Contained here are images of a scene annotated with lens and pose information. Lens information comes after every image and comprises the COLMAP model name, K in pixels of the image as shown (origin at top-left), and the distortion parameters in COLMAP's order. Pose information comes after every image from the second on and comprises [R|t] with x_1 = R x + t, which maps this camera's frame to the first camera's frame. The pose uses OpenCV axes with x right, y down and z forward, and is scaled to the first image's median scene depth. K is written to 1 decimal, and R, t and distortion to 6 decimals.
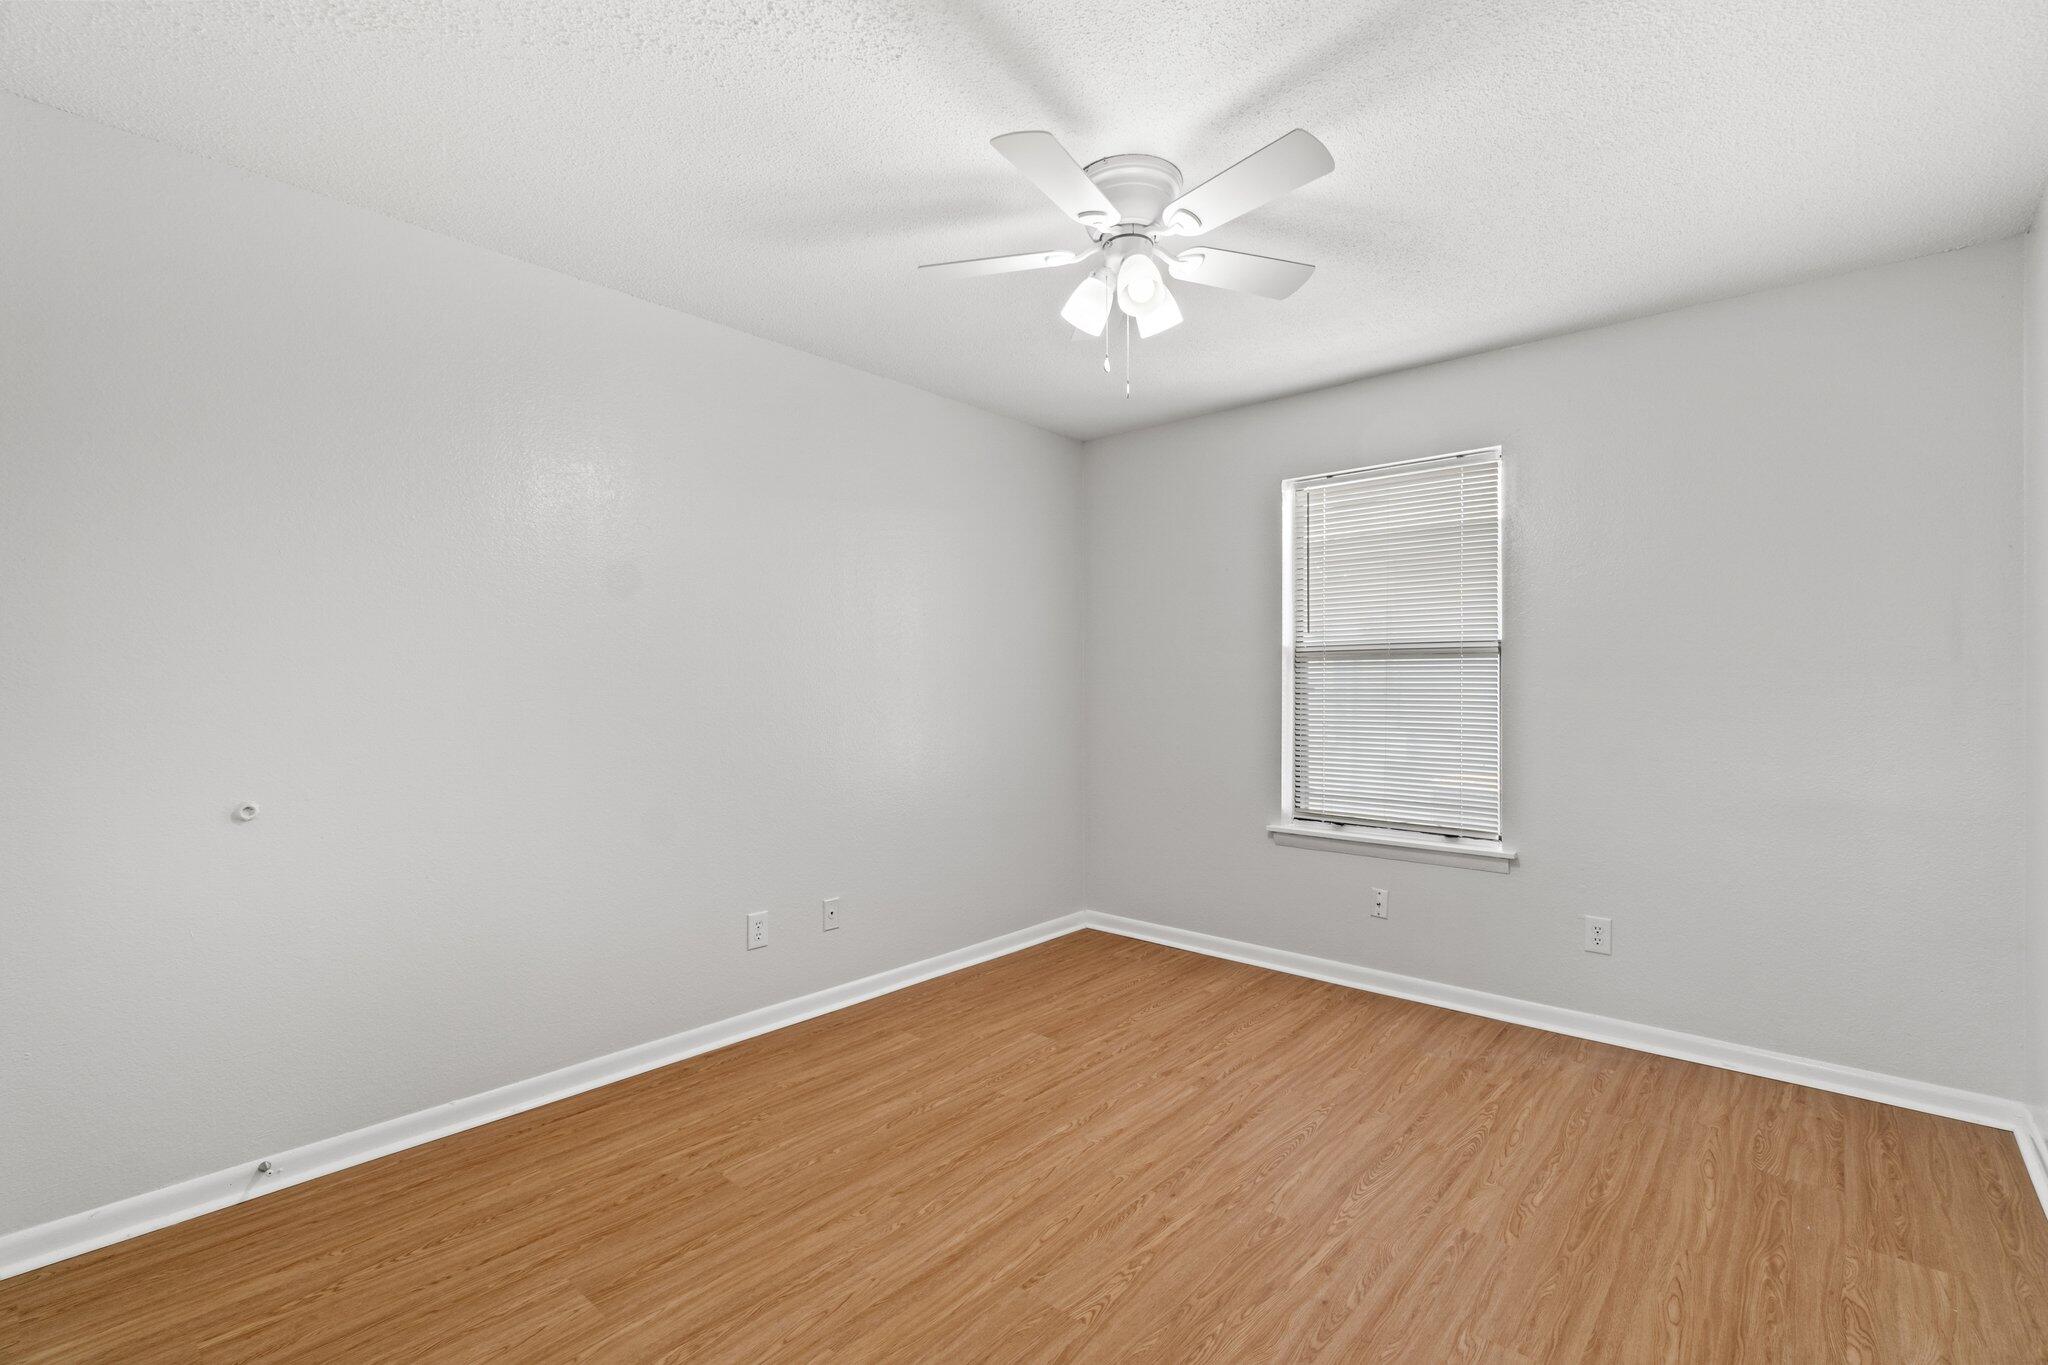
lens RADIAL K [[887.6, 0, 1022.1], [0, 887.6, 683.4], [0, 0, 1]] dist [-0.006552, 0.003625]
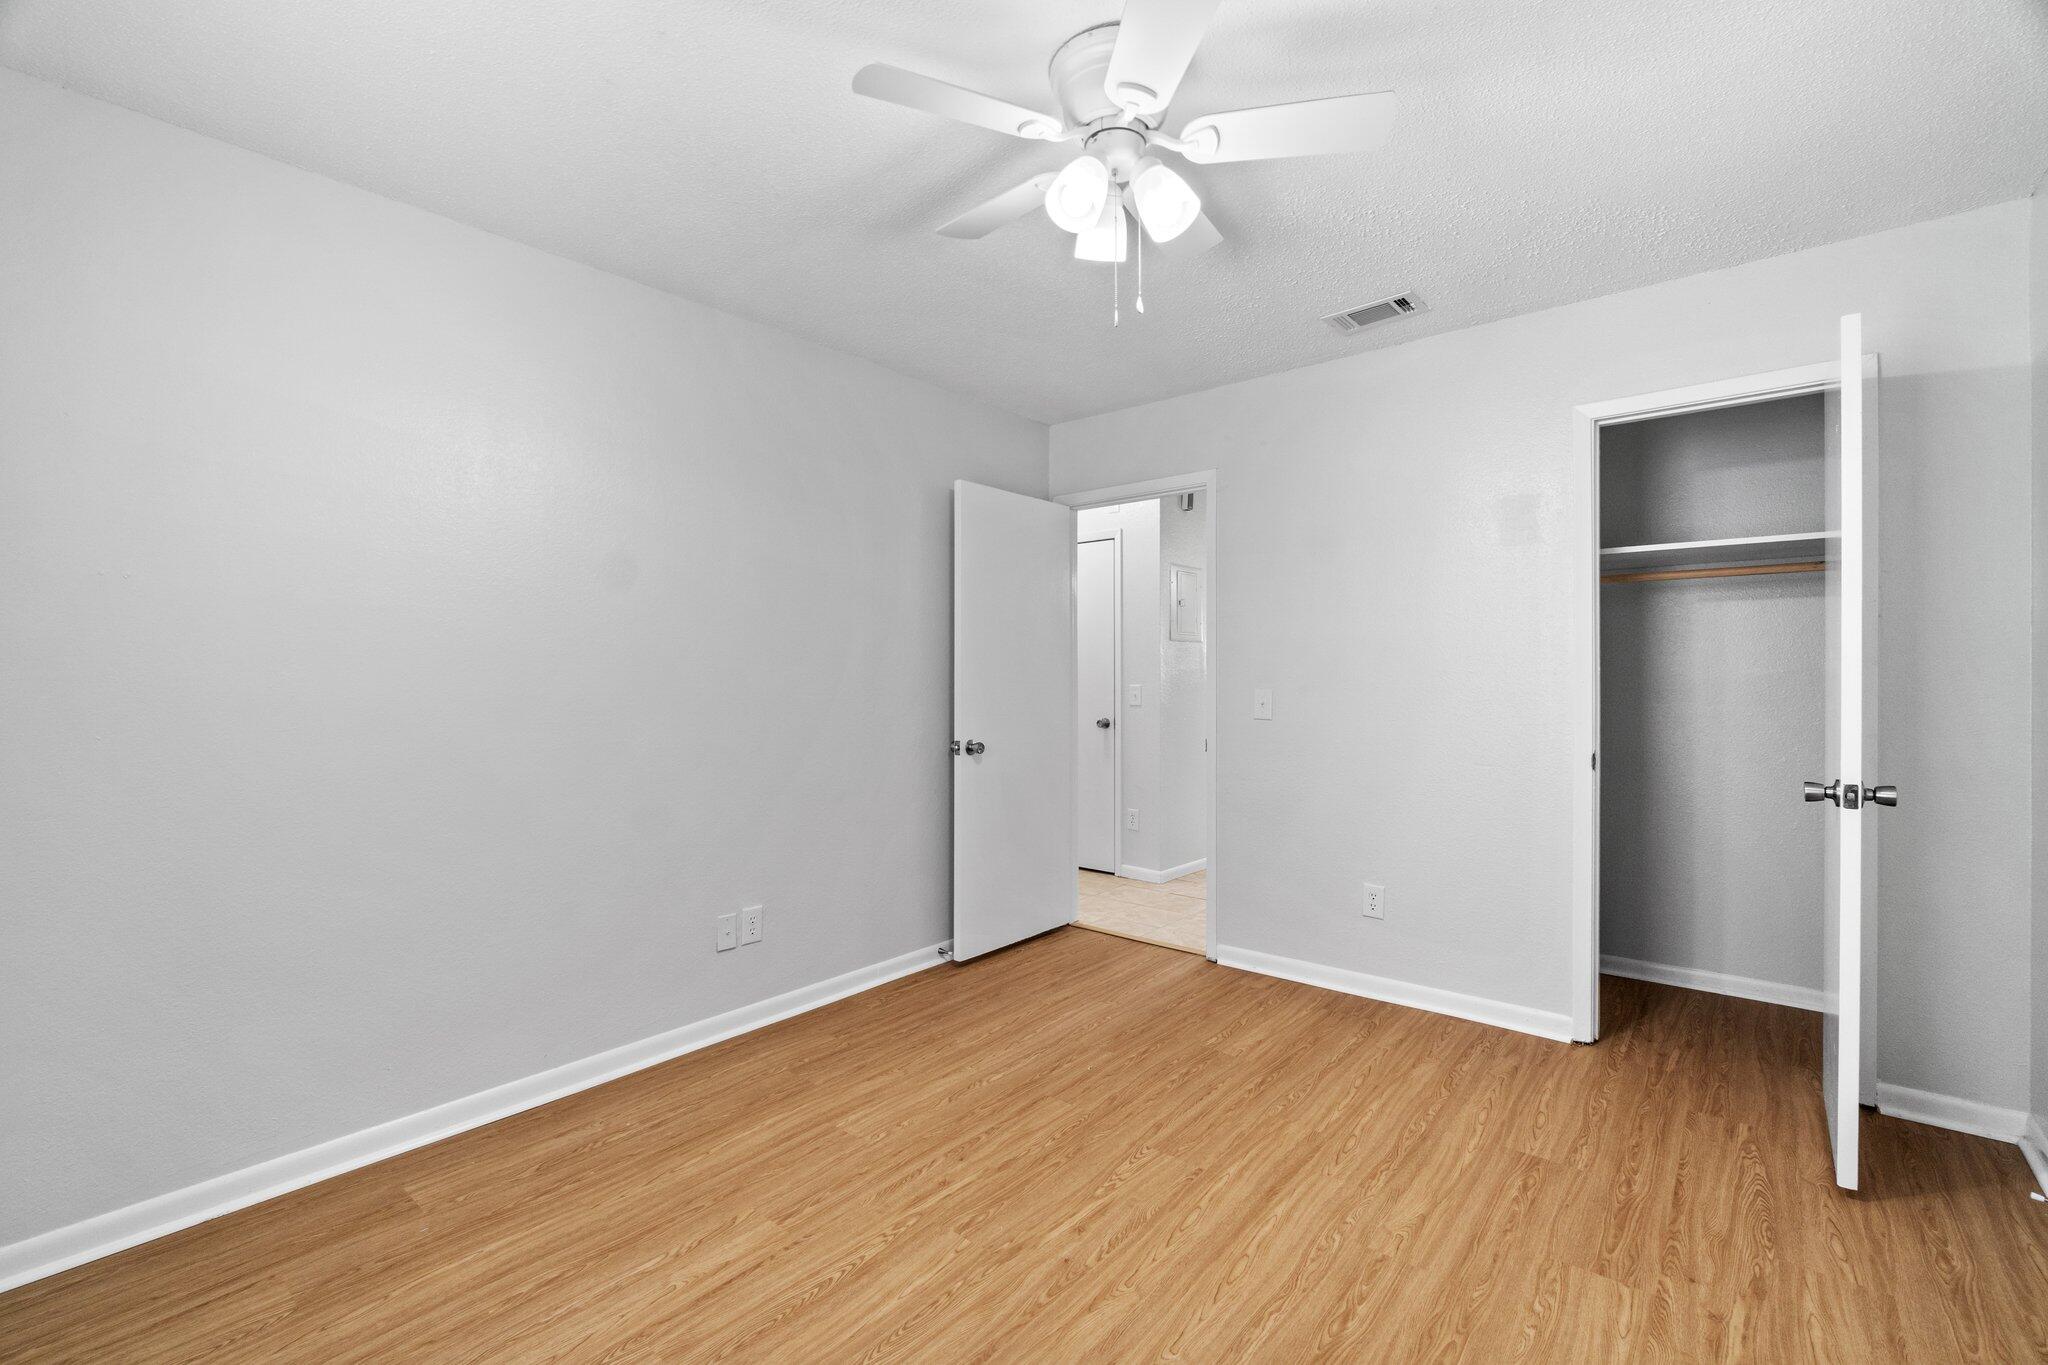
lens RADIAL K [[887.6, 0, 1027.2], [0, 887.6, 675.1], [0, 0, 1]] dist [-0.006552, 0.003625]
pose [[-0.999369, 0.002162, -0.035446, 0.254699], [0.002290, 0.999991, -0.003548, 0.005811], [0.035438, -0.003627, -0.999365, 1.997231]]
